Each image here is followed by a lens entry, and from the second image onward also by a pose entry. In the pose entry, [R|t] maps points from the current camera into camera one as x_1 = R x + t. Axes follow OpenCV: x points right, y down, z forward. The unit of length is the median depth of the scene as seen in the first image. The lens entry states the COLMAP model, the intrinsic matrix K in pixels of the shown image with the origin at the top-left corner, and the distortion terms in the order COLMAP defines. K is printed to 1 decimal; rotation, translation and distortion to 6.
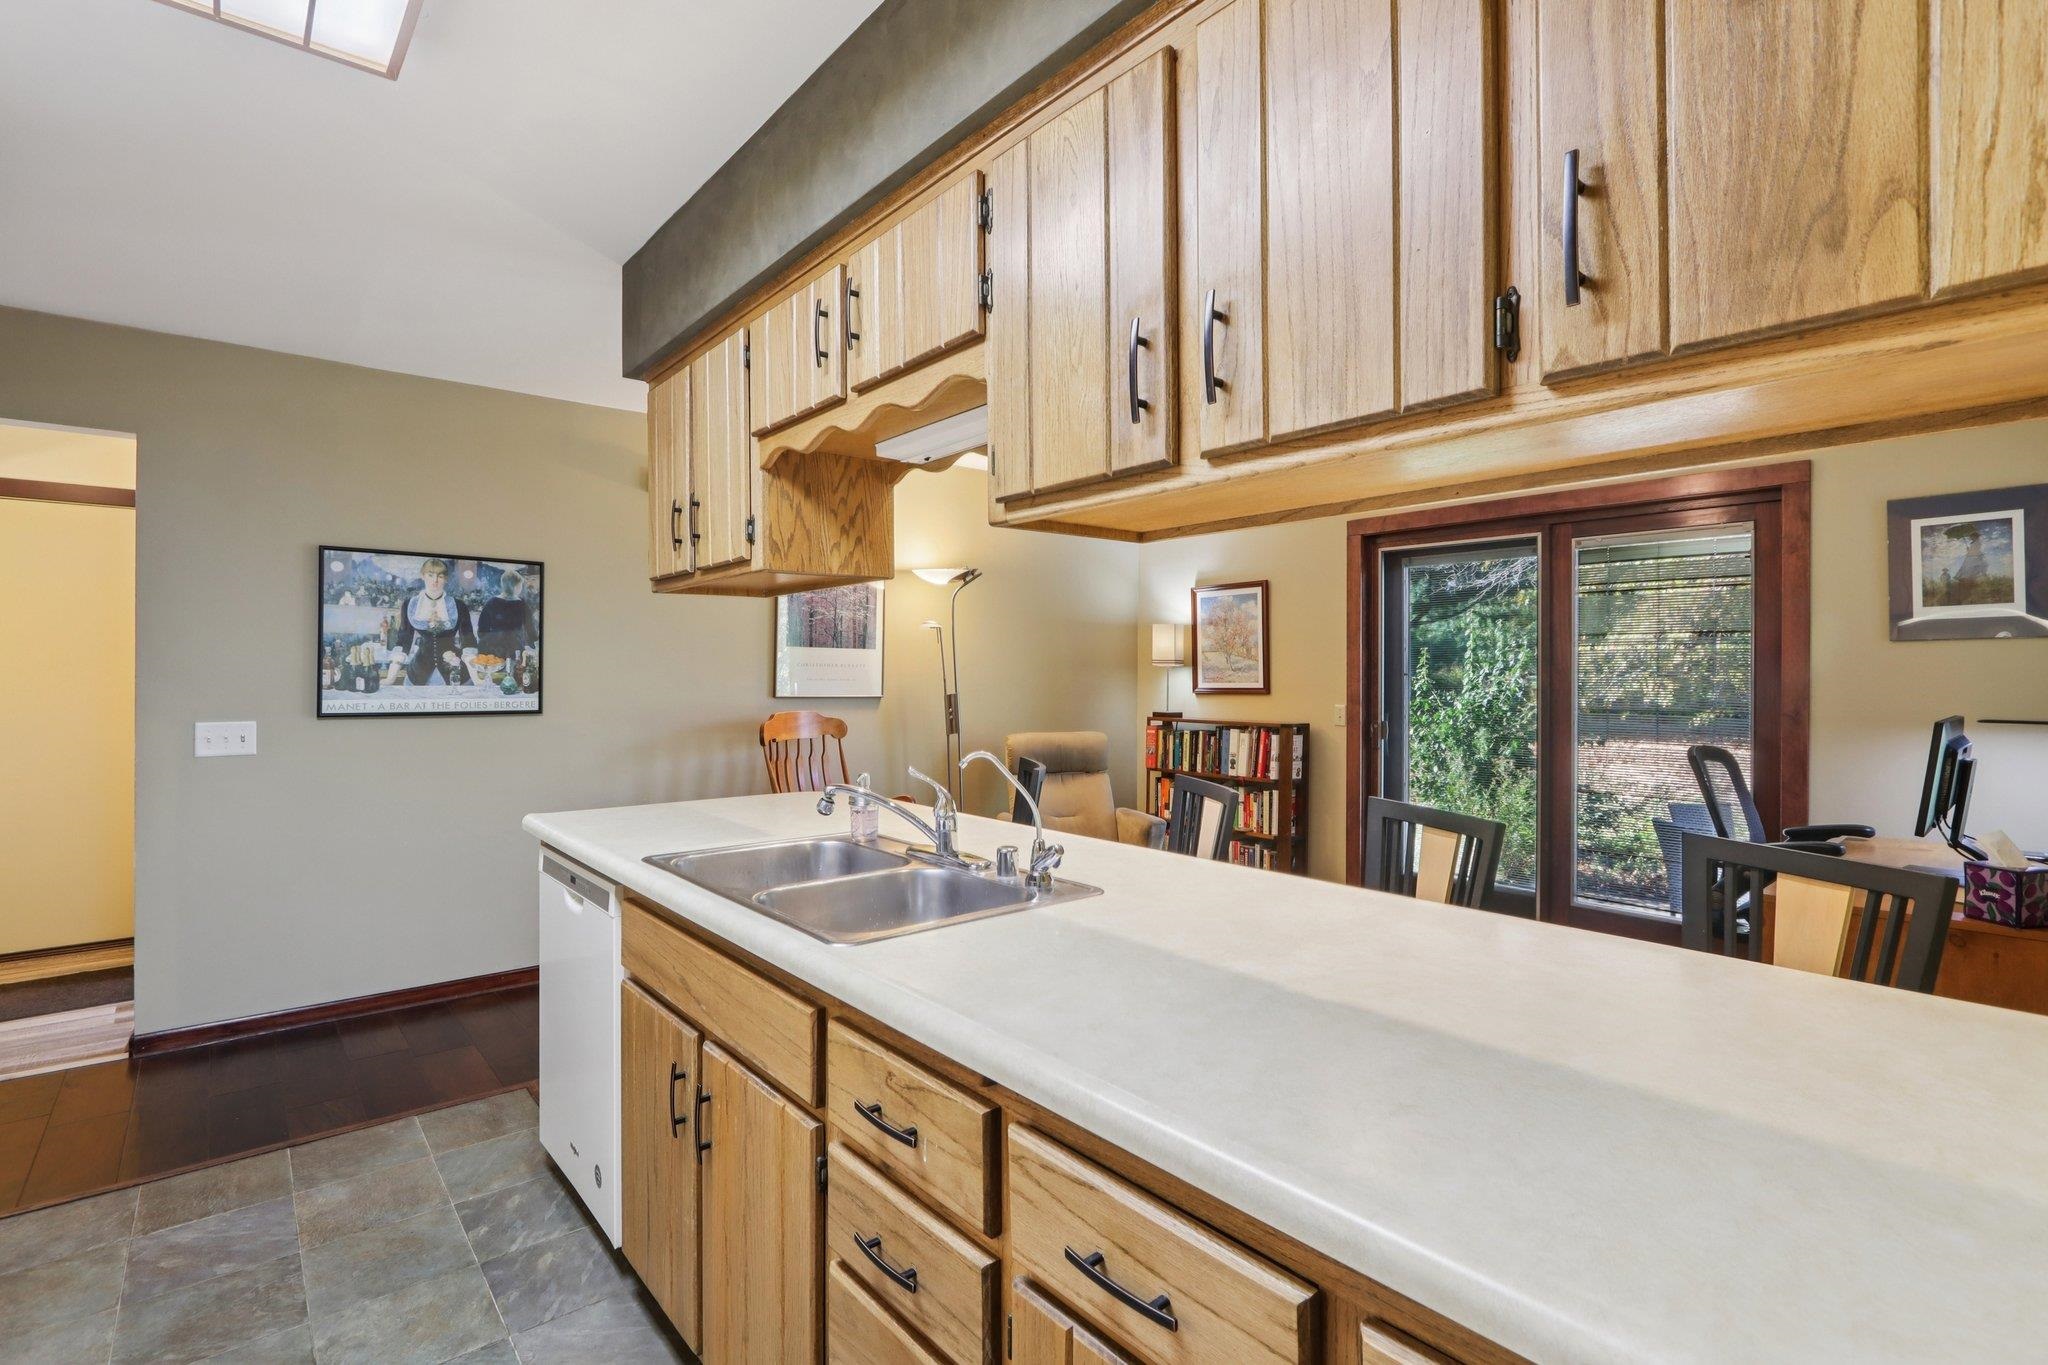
lens RADIAL K [[948.4, 0, 1023.2], [0, 948.4, 673.0], [0, 0, 1]] dist [-0.013340, 0.001472]
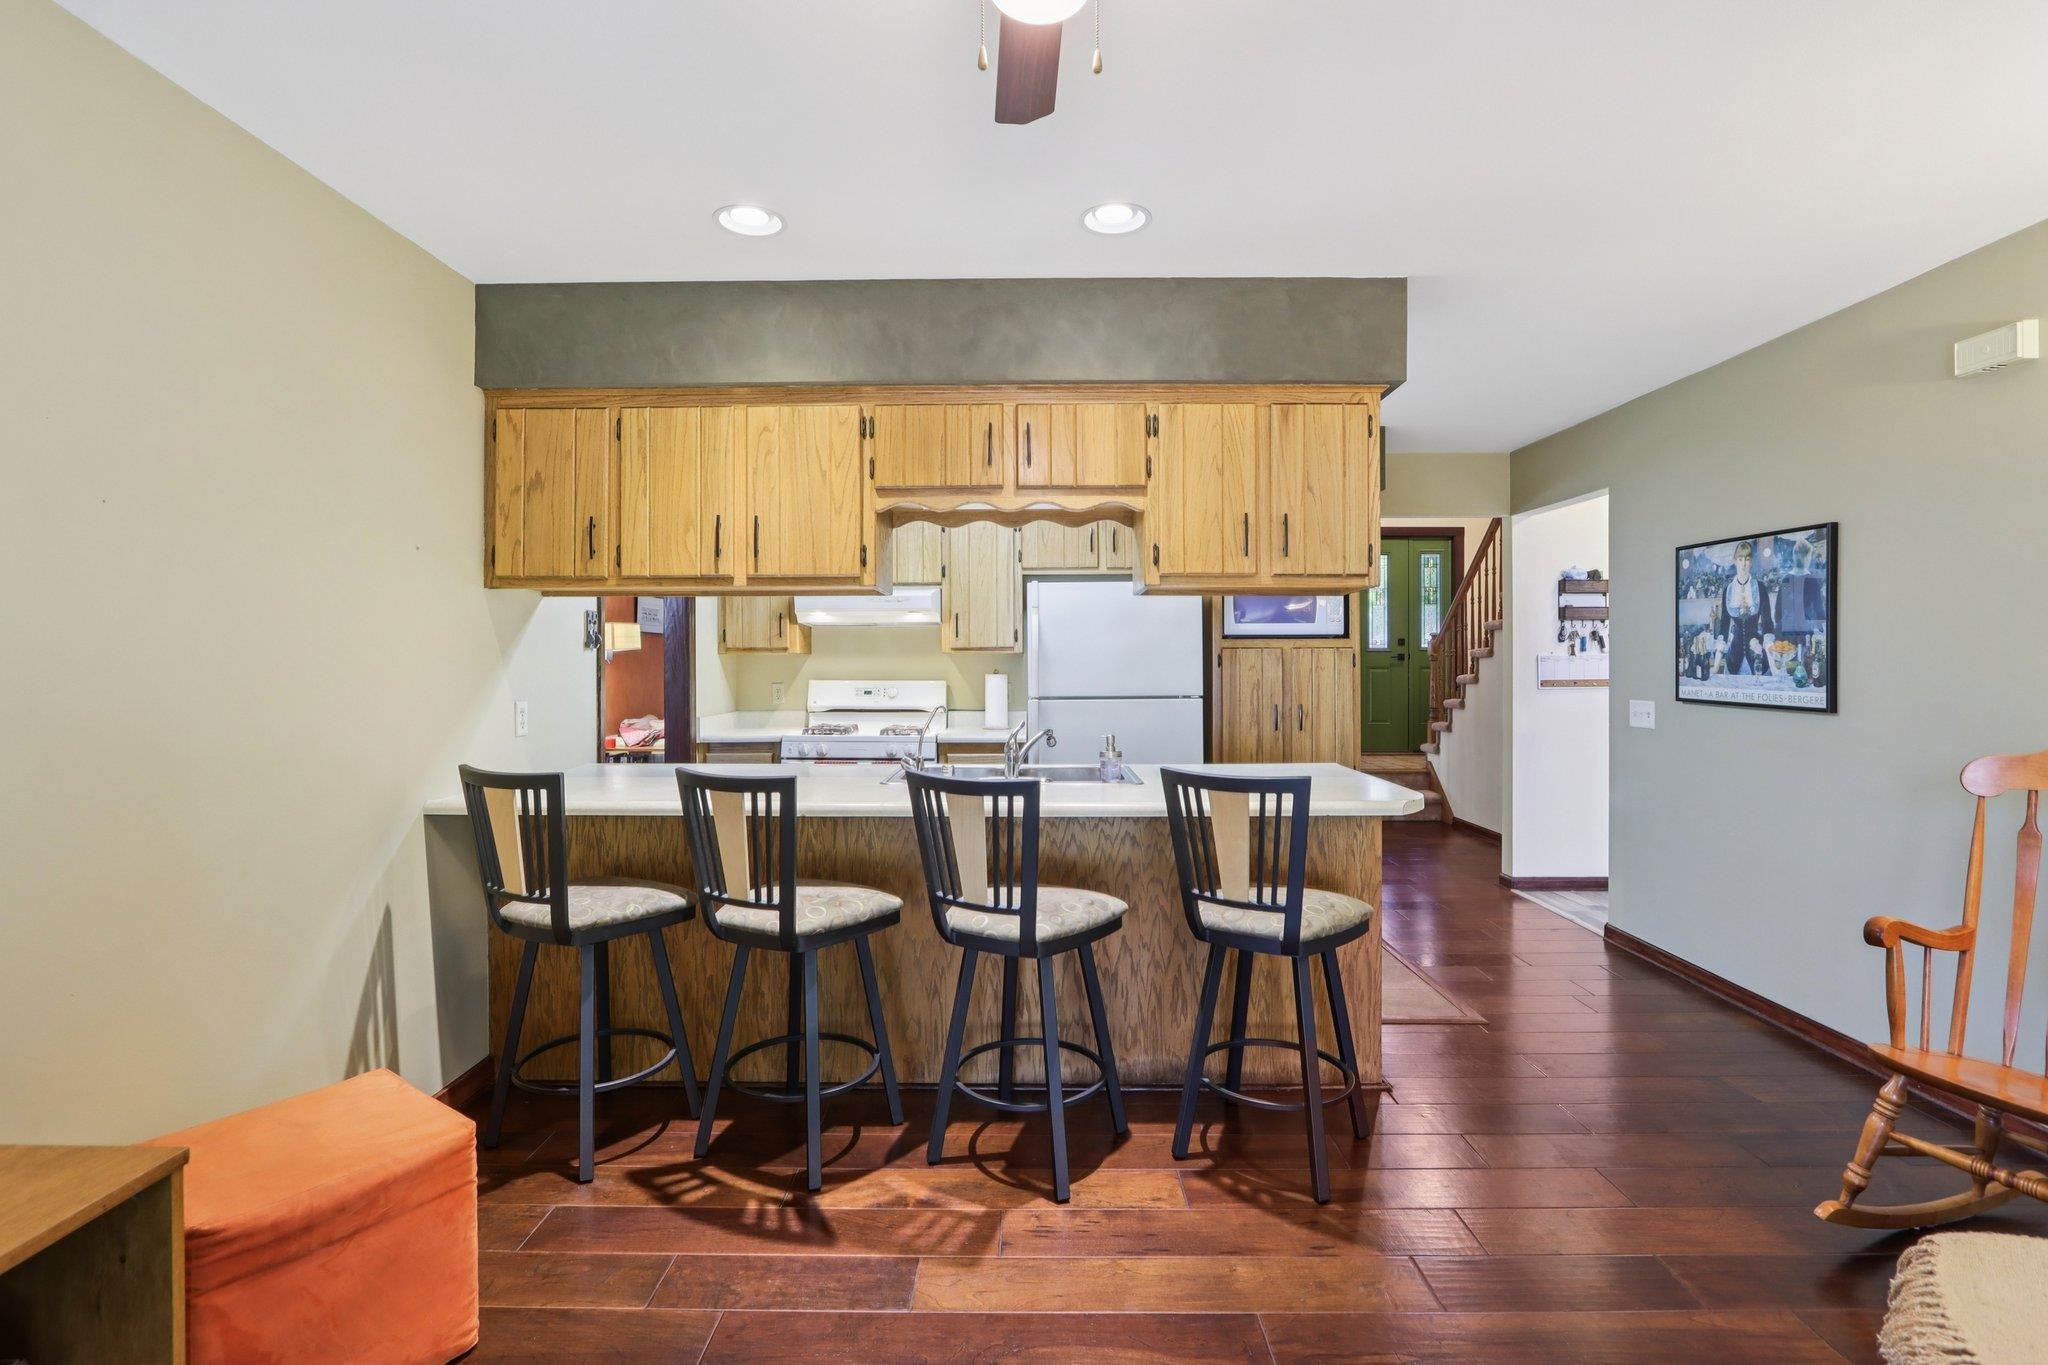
lens RADIAL K [[948.4, 0, 1023.1], [0, 948.4, 677.5], [0, 0, 1]] dist [-0.013340, 0.001472]
pose [[-0.641781, 0.015726, -0.766726, 0.573644], [0.001004, 0.999806, 0.019667, -0.003567], [0.766887, 0.011852, -0.641673, 1.061022]]
